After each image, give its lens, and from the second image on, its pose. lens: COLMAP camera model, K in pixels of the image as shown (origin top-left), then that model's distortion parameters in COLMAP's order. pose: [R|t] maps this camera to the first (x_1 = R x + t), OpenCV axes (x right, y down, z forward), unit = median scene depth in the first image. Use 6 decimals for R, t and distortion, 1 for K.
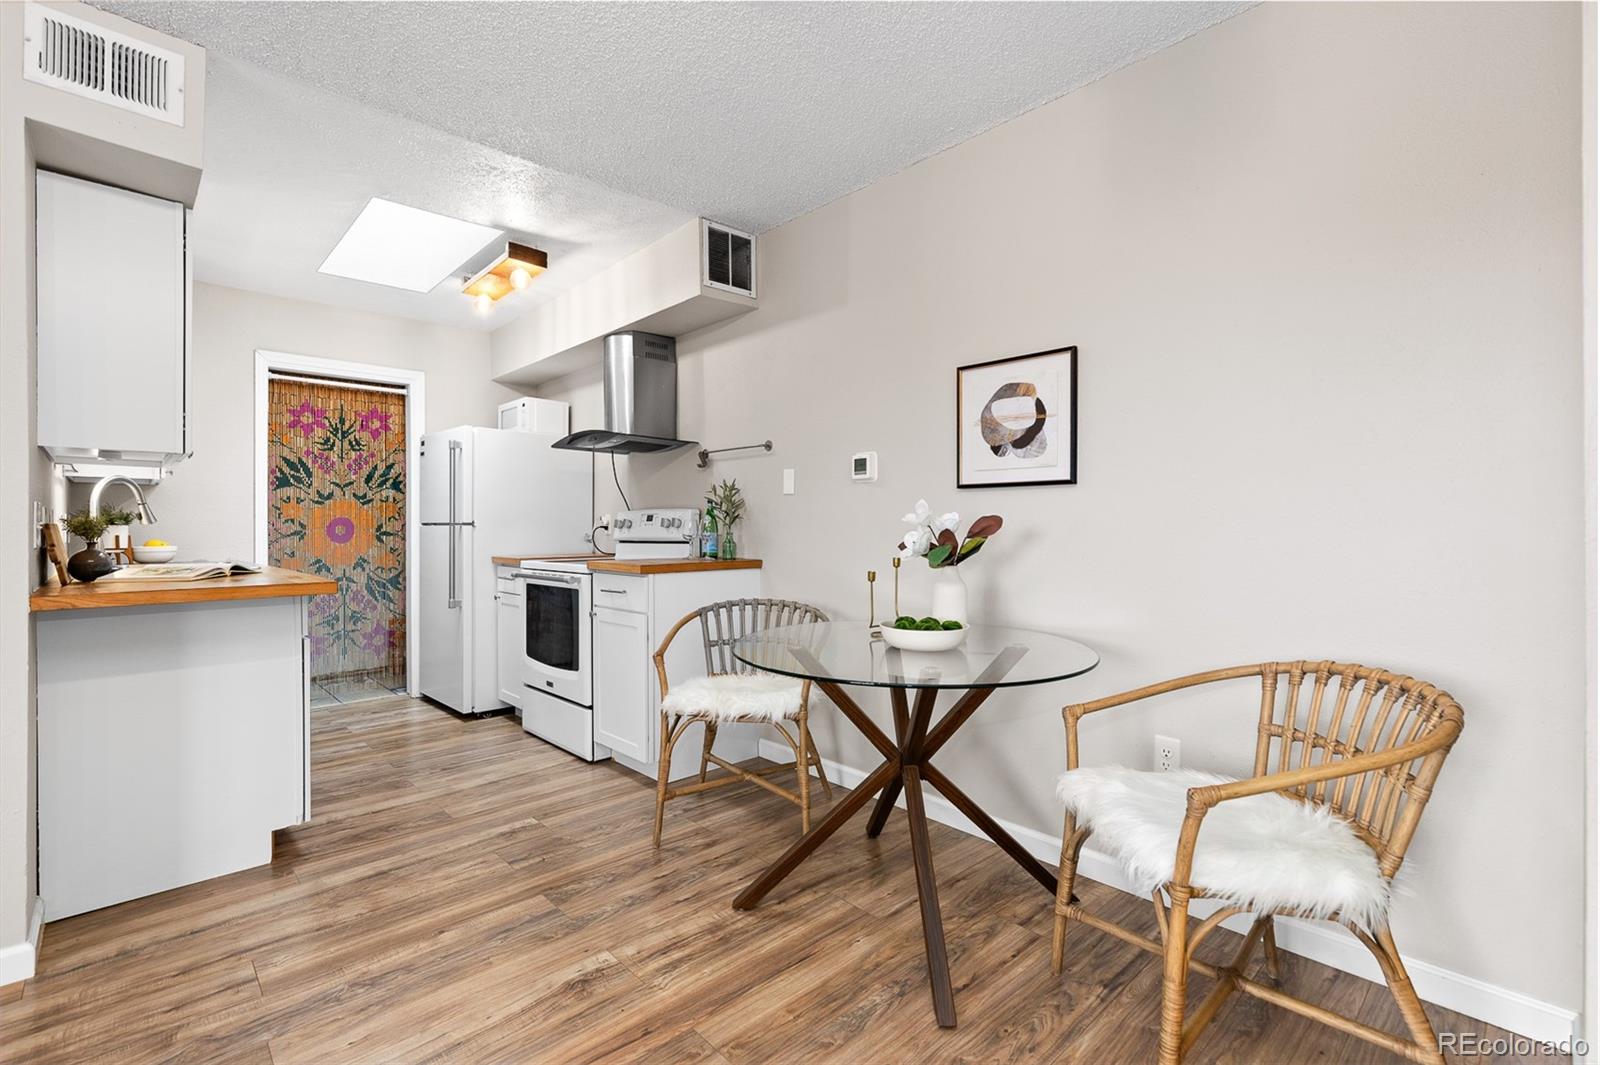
lens RADIAL K [[721.3, 0, 801.1], [0, 721.3, 525.8], [0, 0, 1]] dist [0.013649, -0.001766]
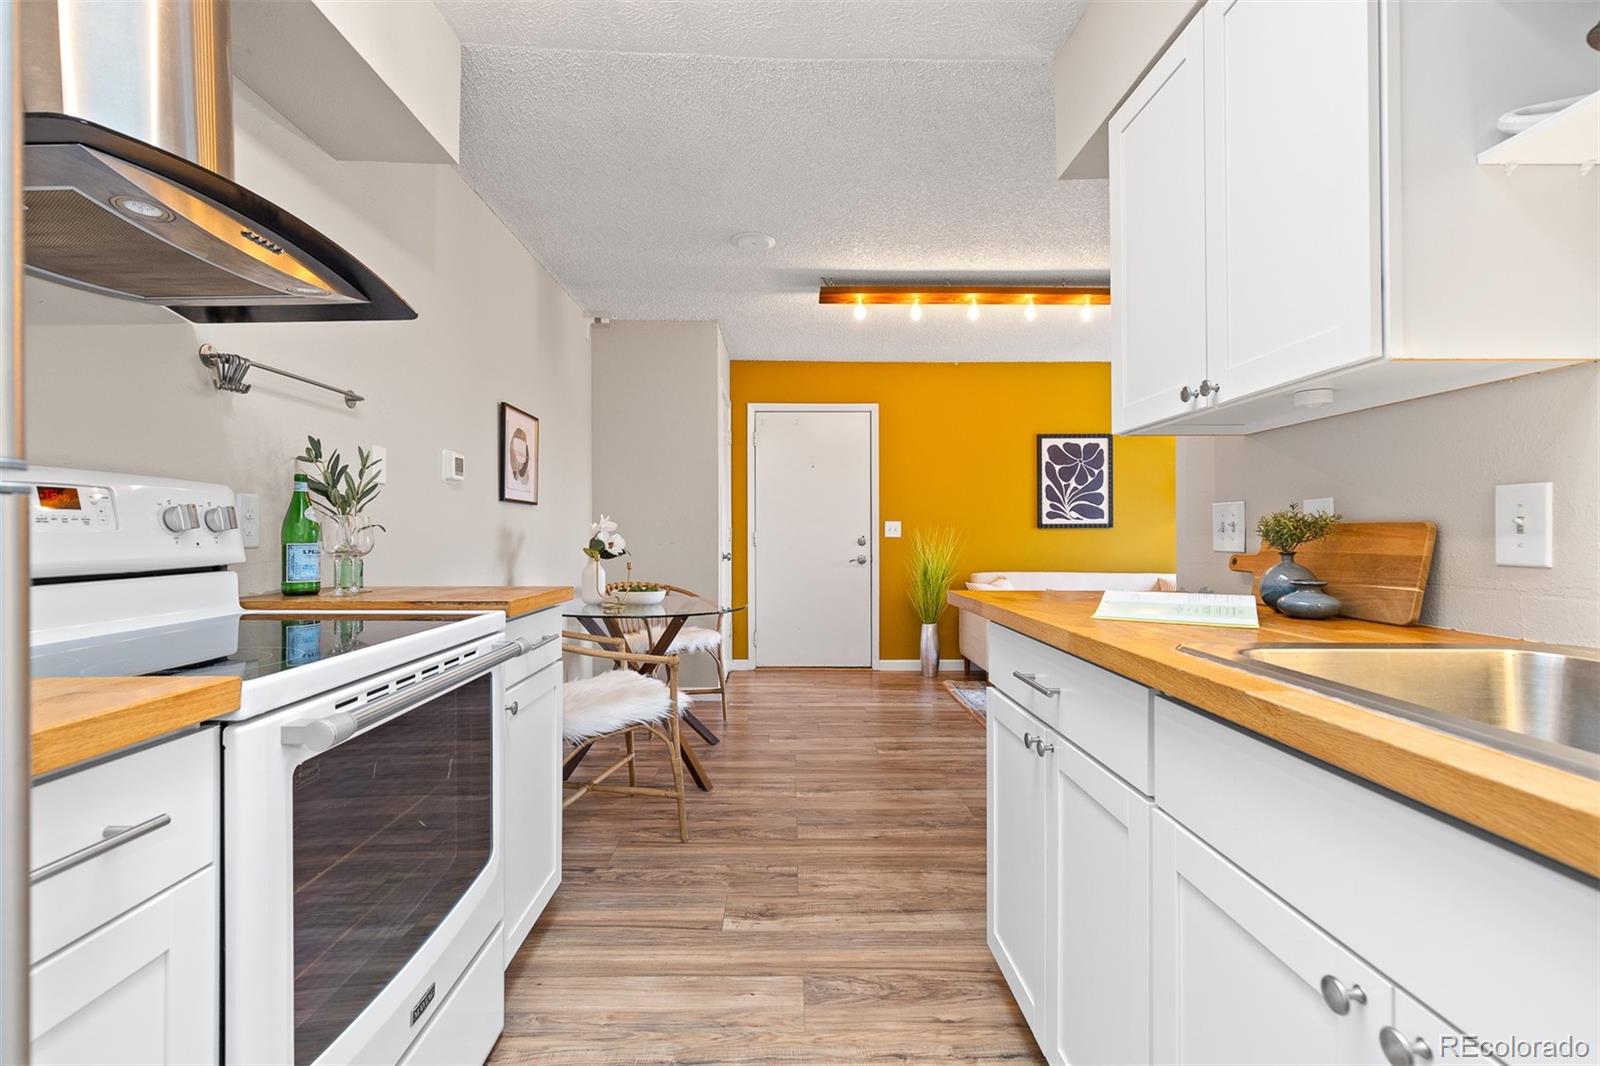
lens RADIAL K [[721.3, 0, 788.5], [0, 721.3, 533.1], [0, 0, 1]] dist [0.013649, -0.001766]
pose [[-0.732474, 0.002860, 0.680789, -0.578740], [0.001484, 0.999996, -0.002604, 0.004508], [-0.680794, -0.000897, -0.732475, 0.940461]]
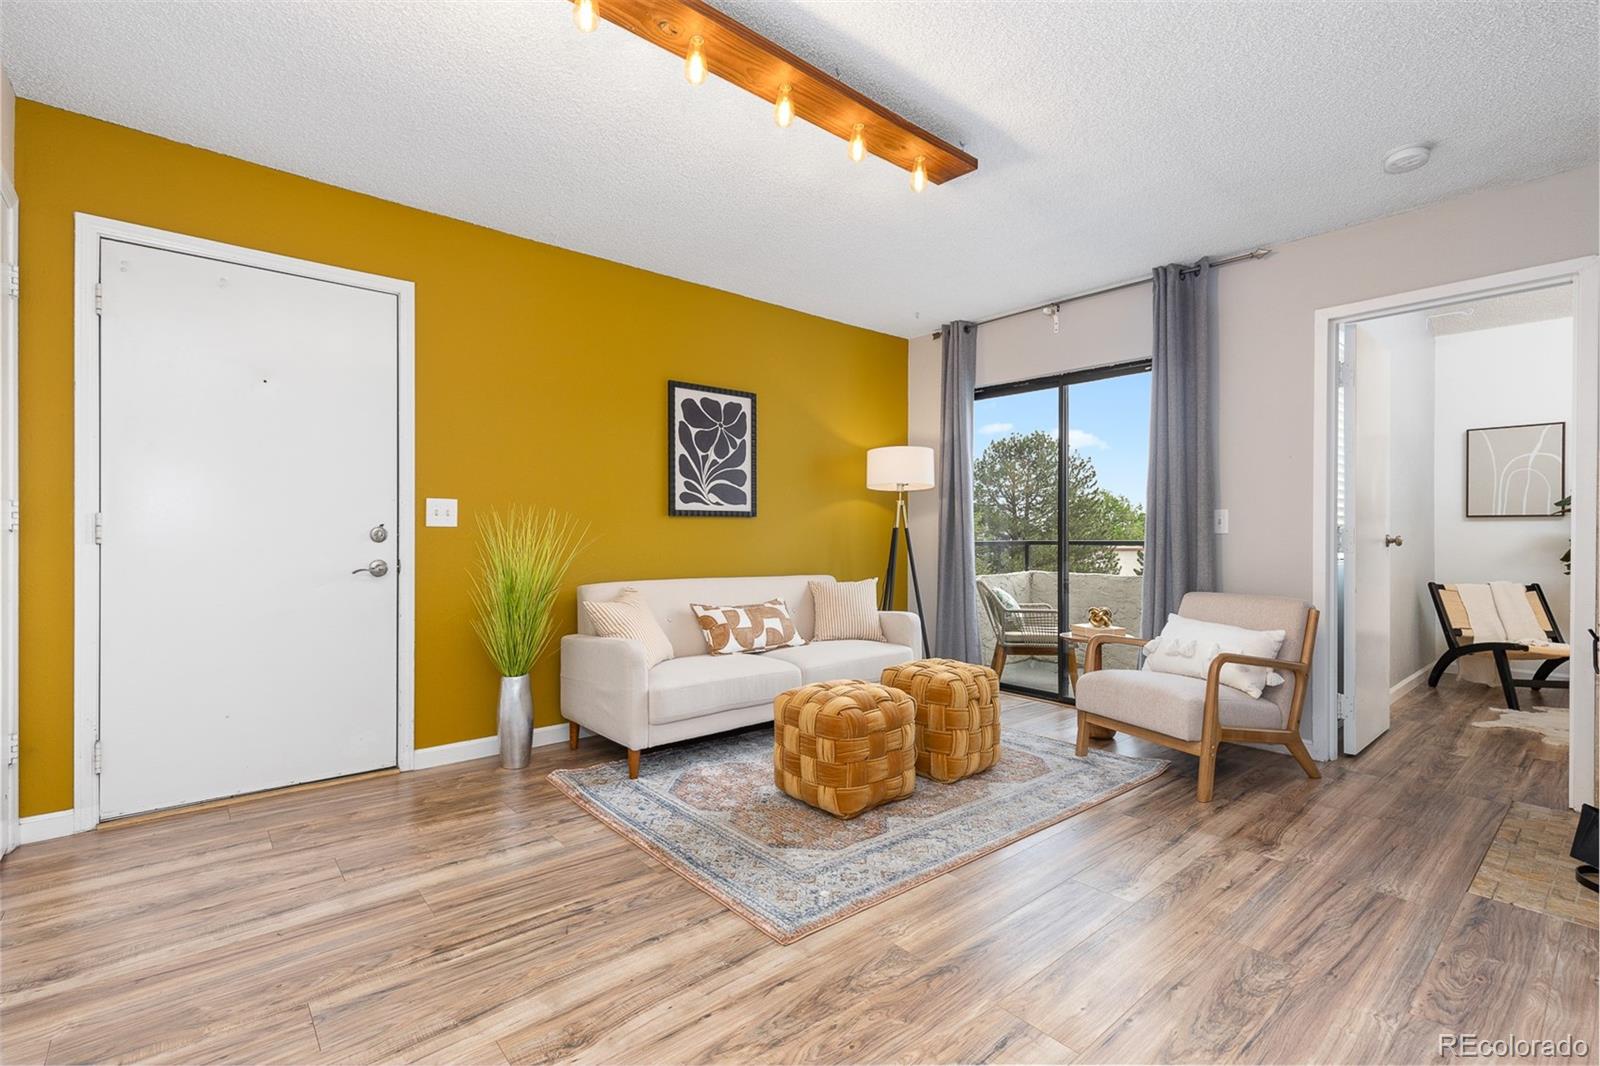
lens RADIAL K [[721.3, 0, 798.3], [0, 721.3, 533.6], [0, 0, 1]] dist [0.013649, -0.001766]
pose [[-0.998973, -0.004859, 0.045038, -0.219366], [-0.004773, 0.999987, 0.002017, 0.012819], [-0.045048, 0.001800, -0.998983, 0.571815]]
